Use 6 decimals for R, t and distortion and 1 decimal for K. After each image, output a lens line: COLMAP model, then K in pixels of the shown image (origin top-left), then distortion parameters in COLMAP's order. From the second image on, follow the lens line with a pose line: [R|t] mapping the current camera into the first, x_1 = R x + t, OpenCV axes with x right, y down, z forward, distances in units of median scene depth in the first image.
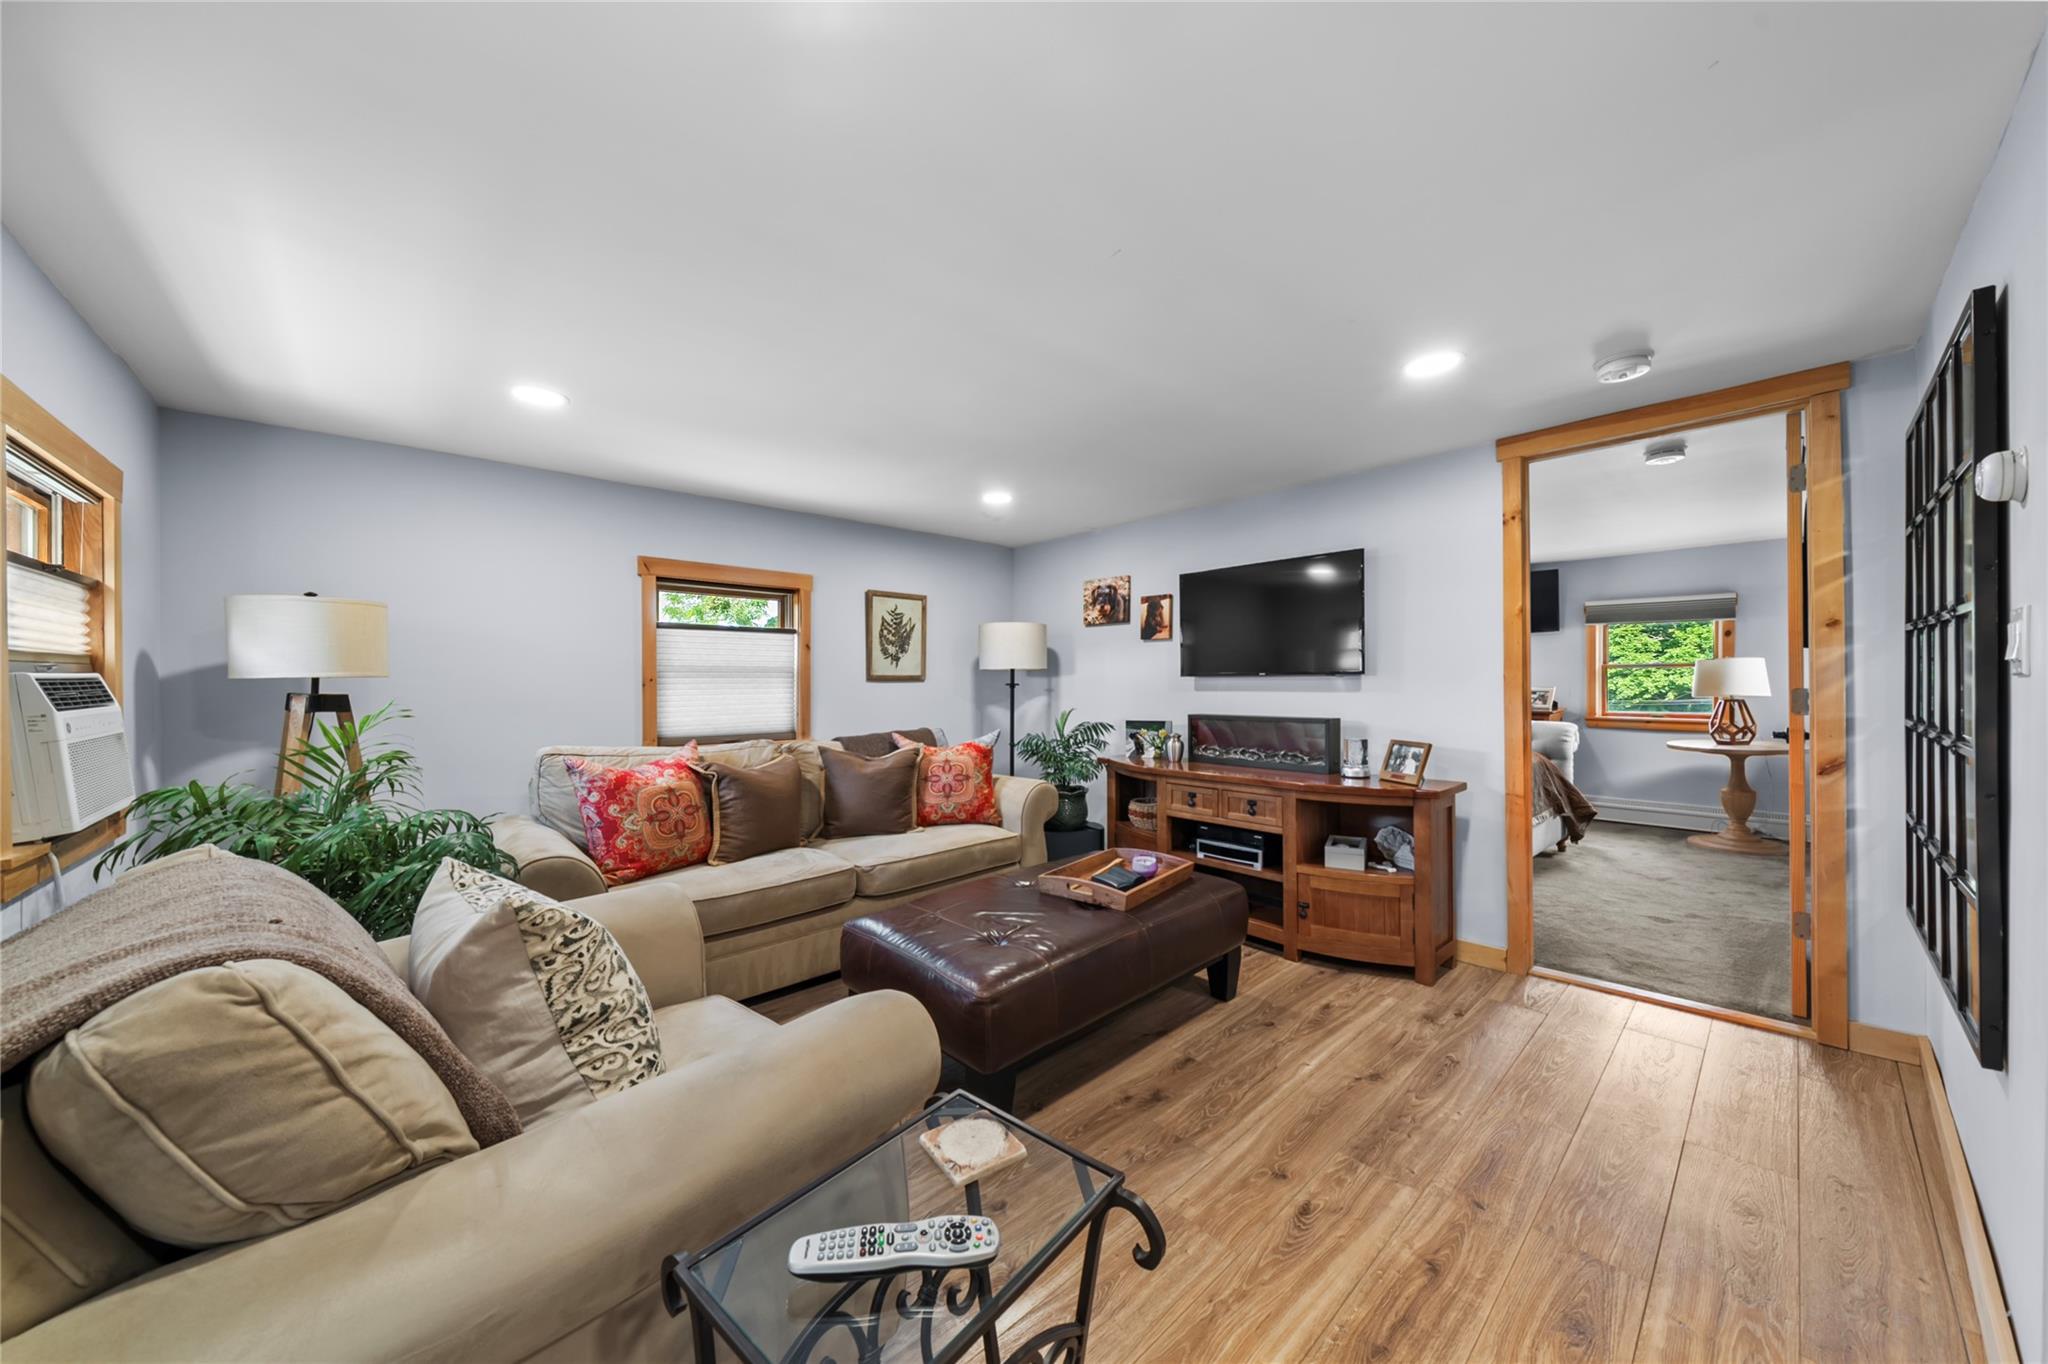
lens RADIAL K [[697.5, 0, 1024.0], [0, 697.5, 682.0], [0, 0, 1]] dist [-0.004163, 0.000223]
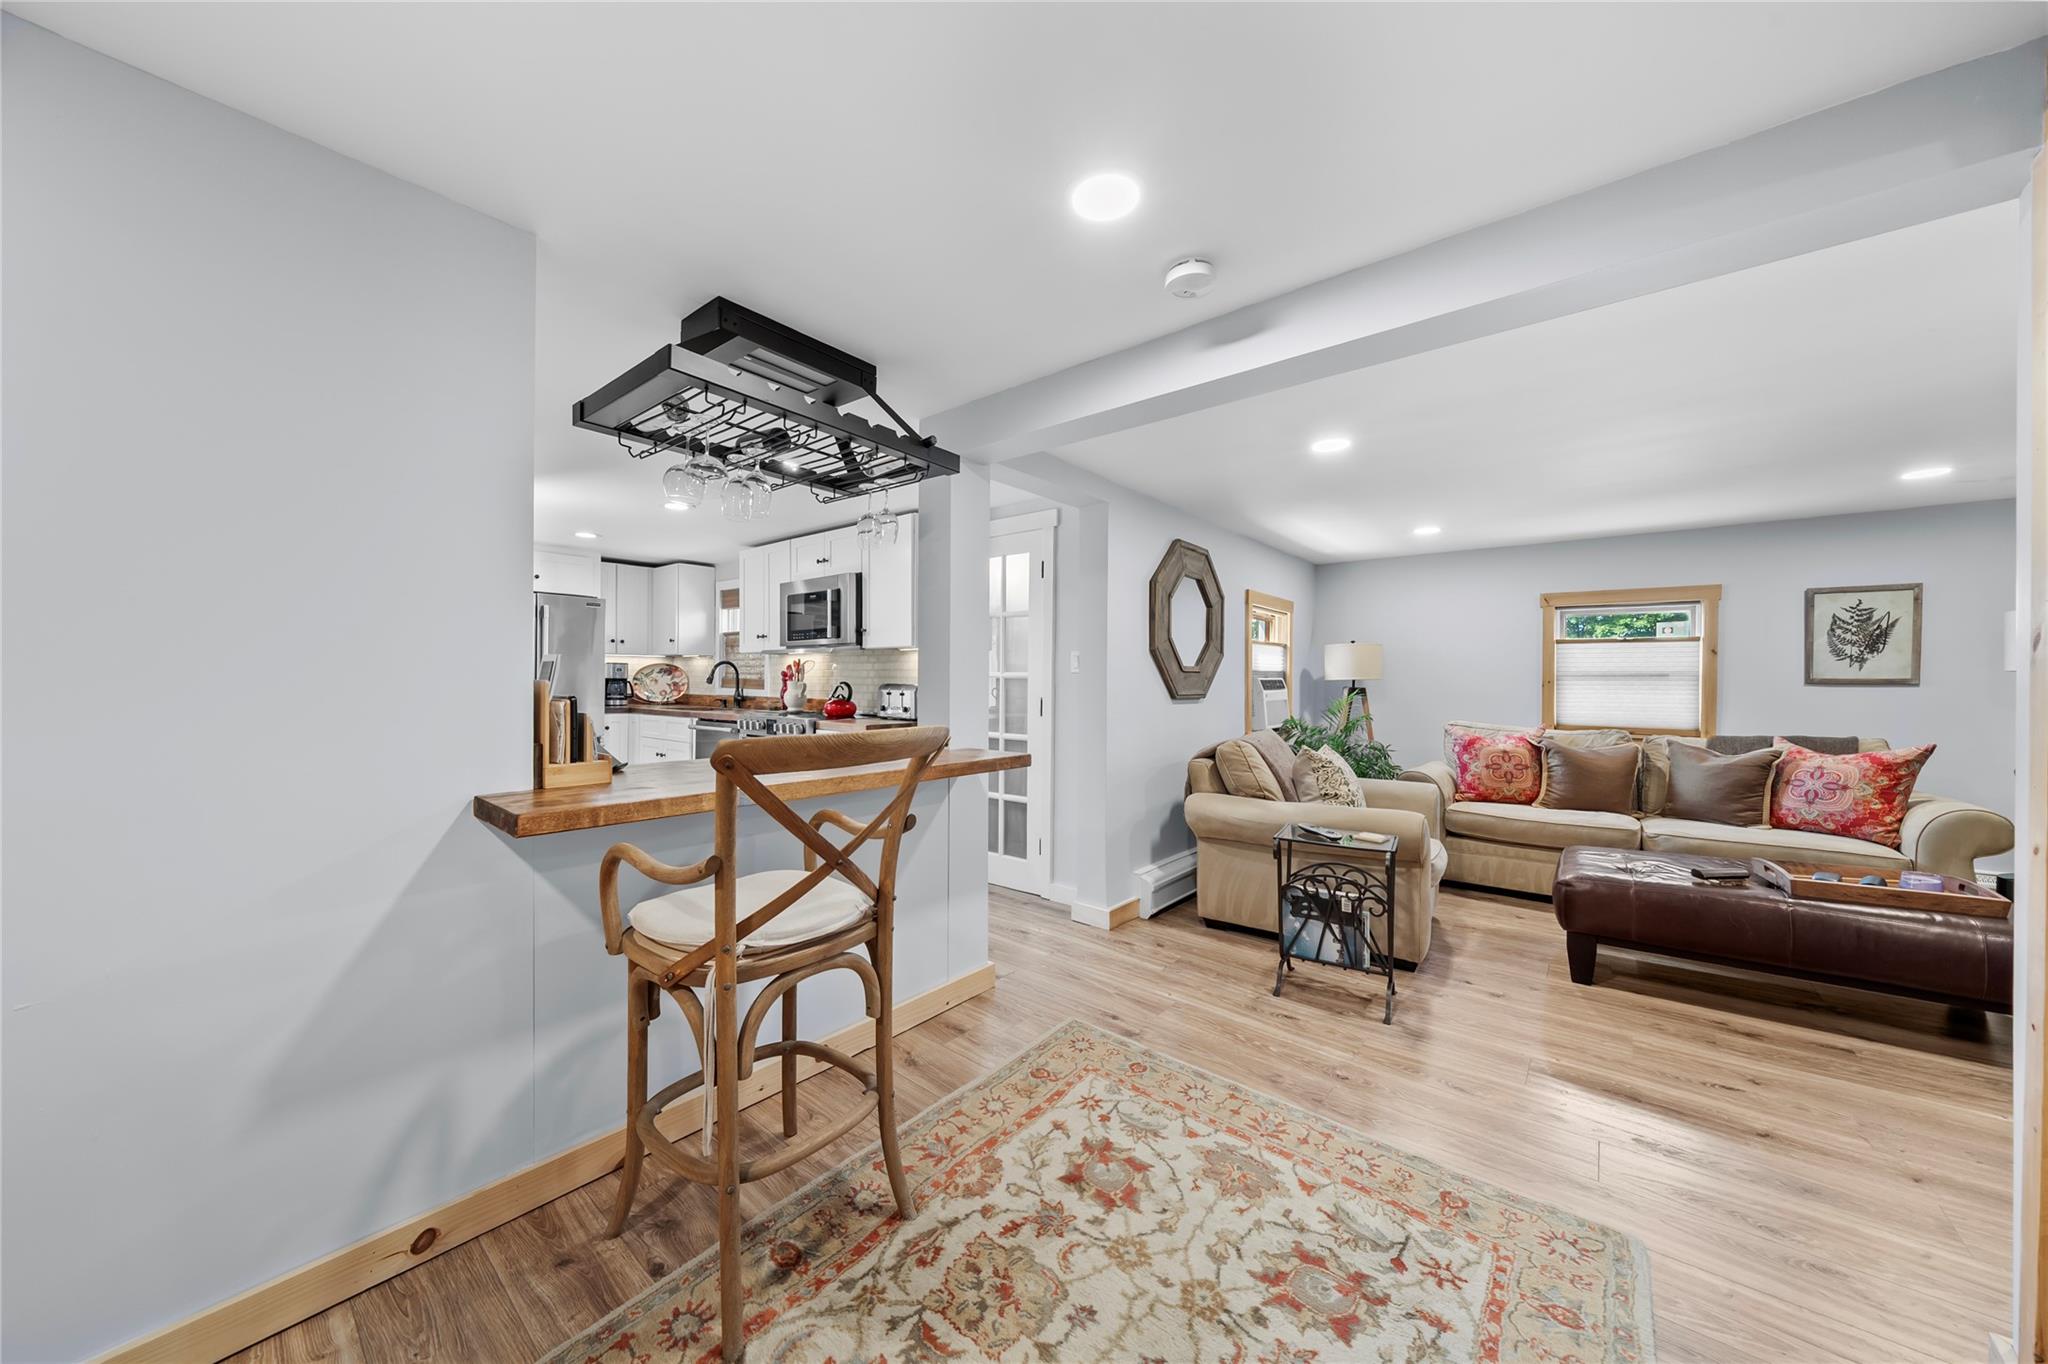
lens RADIAL K [[697.5, 0, 1024.0], [0, 697.5, 682.0], [0, 0, 1]] dist [-0.004163, 0.000223]
pose [[0.146708, 0.007619, -0.989150, 0.691779], [-0.008118, 0.999946, 0.006498, -0.003082], [0.989146, 0.007077, 0.146762, -0.238965]]
